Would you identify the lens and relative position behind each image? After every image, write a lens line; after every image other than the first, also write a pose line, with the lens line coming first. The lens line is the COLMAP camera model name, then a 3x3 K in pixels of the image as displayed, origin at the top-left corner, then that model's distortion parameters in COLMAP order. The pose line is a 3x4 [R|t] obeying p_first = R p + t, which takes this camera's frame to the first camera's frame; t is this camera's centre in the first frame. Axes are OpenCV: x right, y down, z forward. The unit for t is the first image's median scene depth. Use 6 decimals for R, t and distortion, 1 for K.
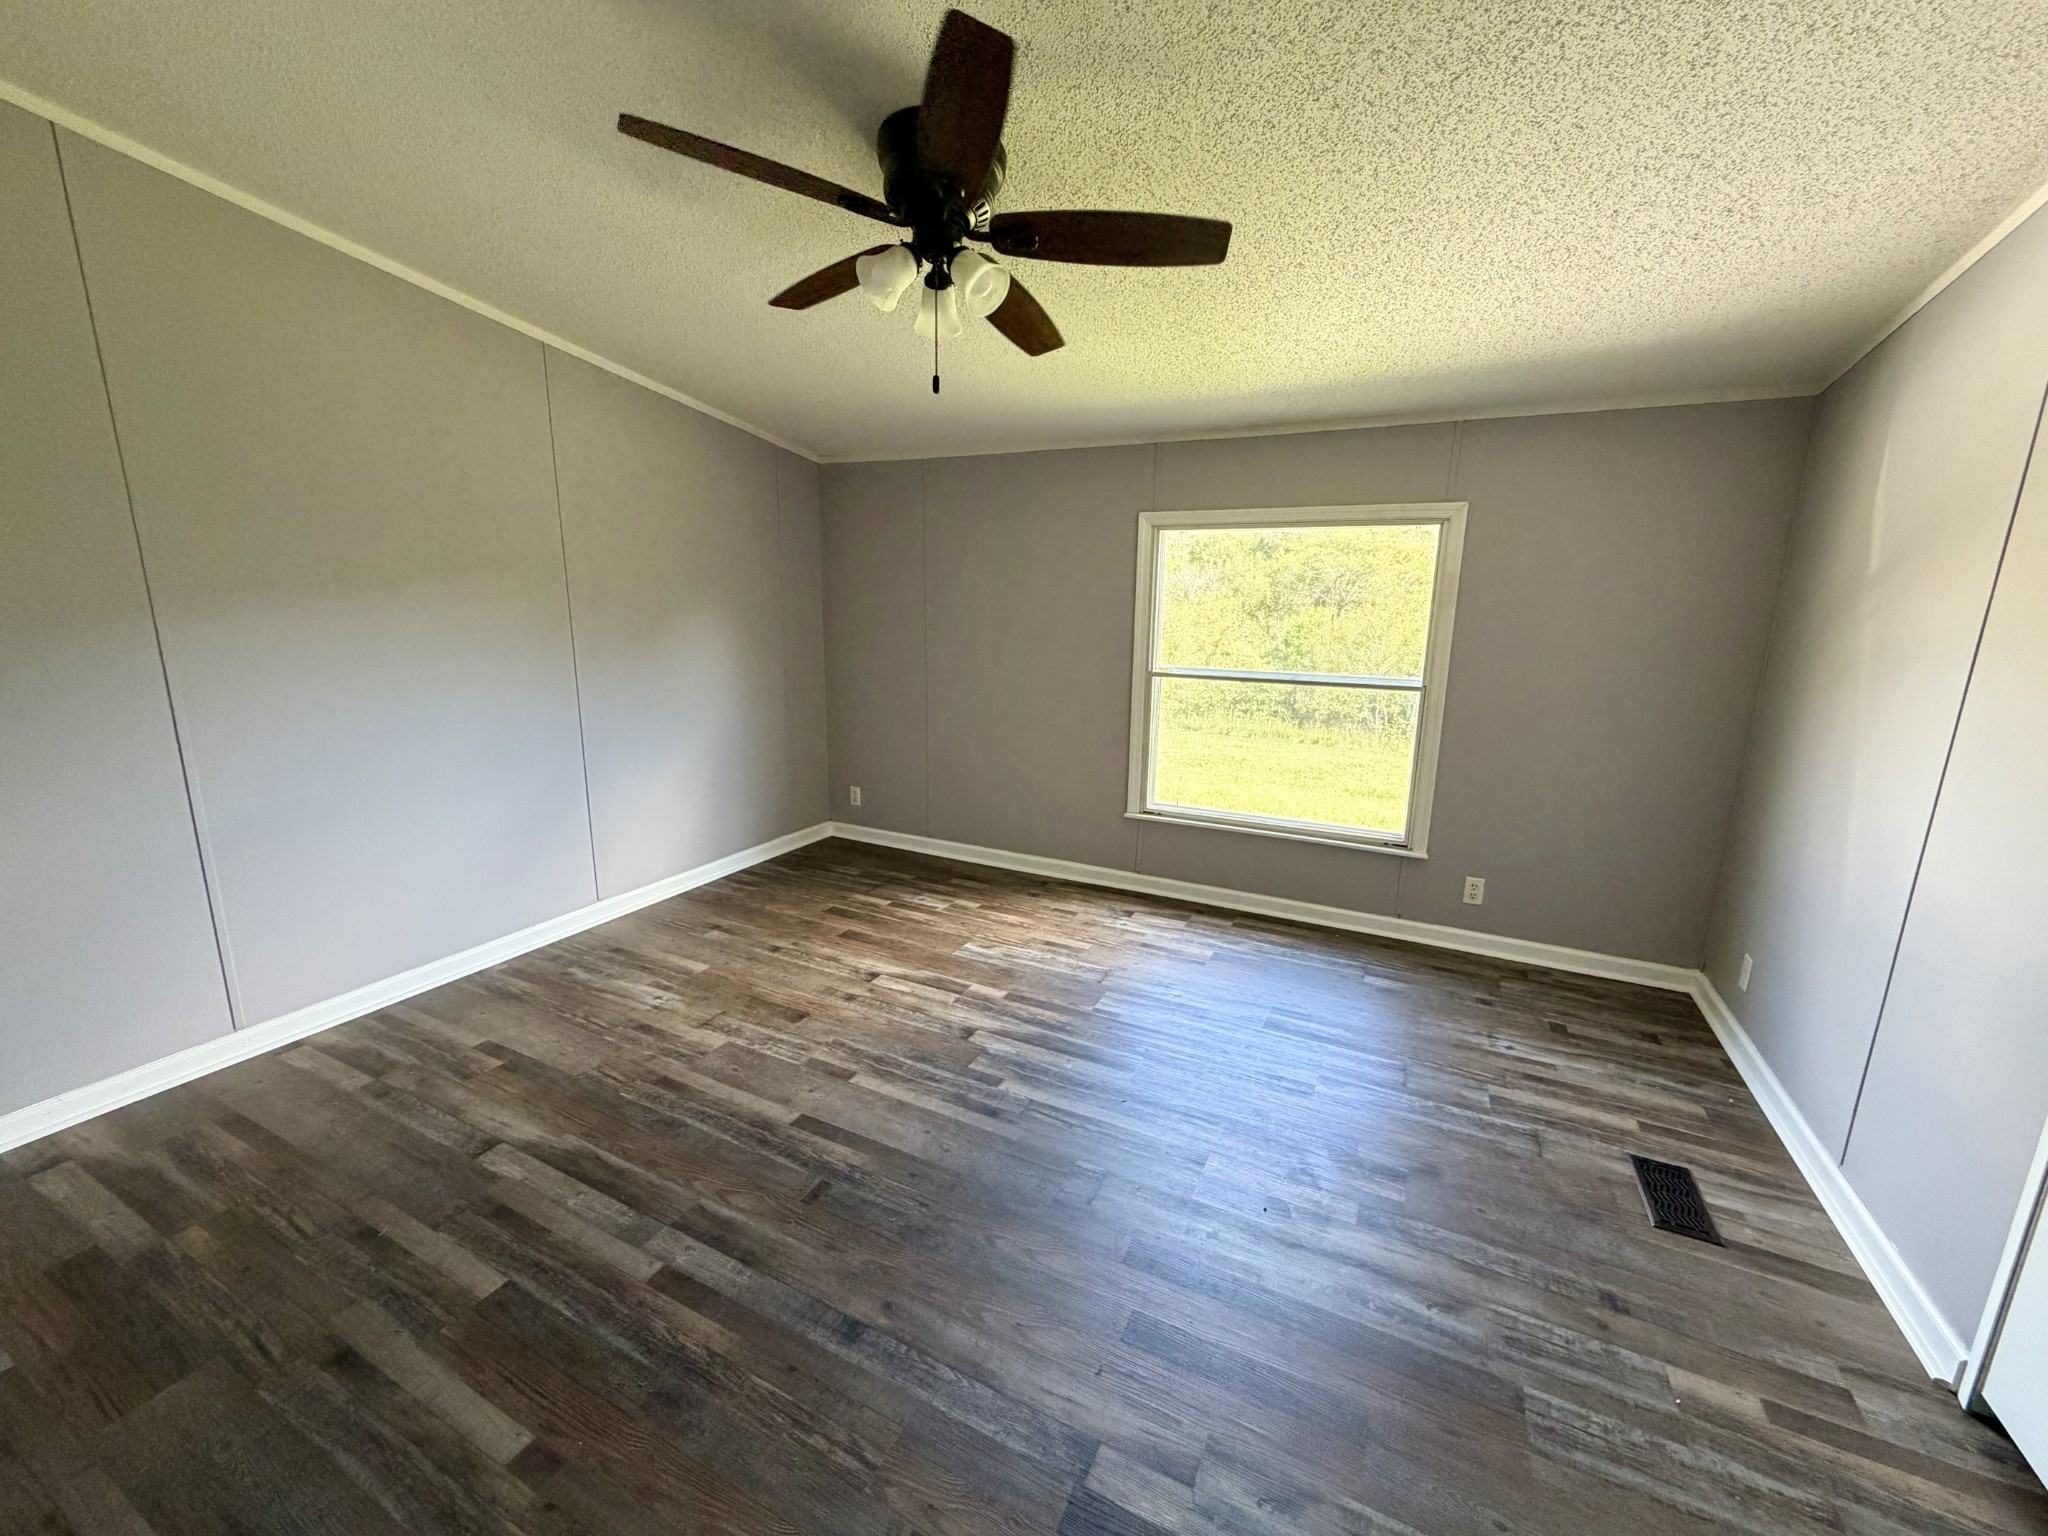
lens RADIAL K [[820.0, 0, 1032.4], [0, 820.0, 777.5], [0, 0, 1]] dist [0.002552, 0.000483]
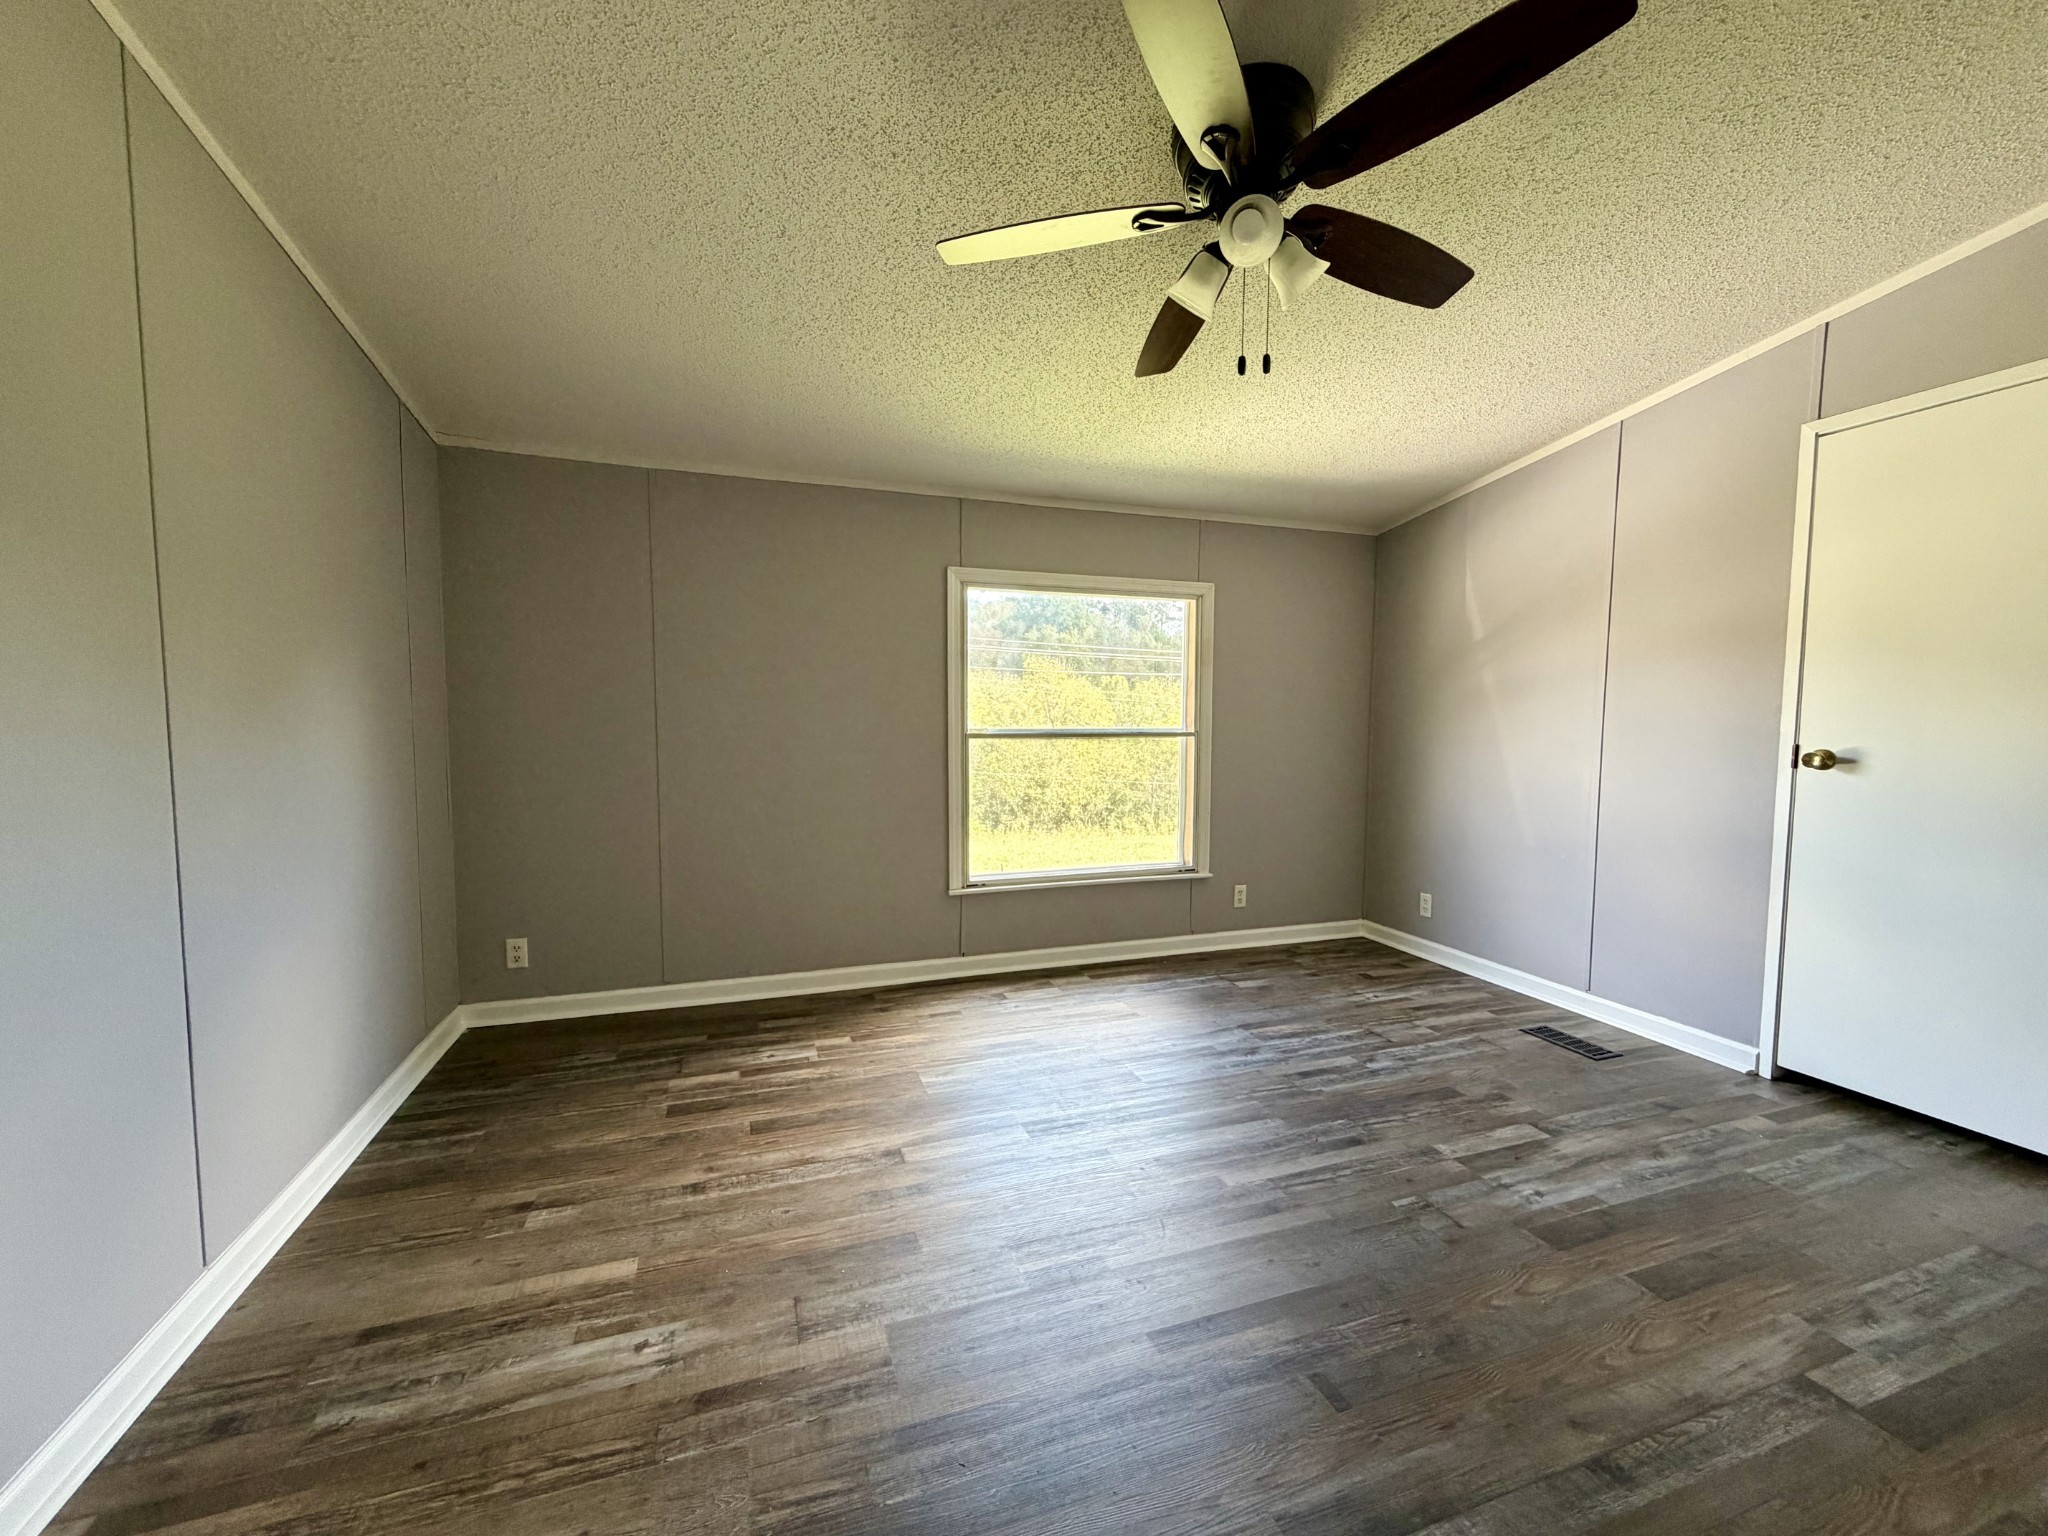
lens RADIAL K [[815.7, 0, 1015.2], [0, 815.7, 777.2], [0, 0, 1]] dist [-0.000368, 0.000017]
pose [[0.697020, -0.068638, 0.713759, -0.531876], [0.161581, 0.984841, -0.063086, -0.013025], [-0.698609, 0.159302, 0.697544, 0.350001]]
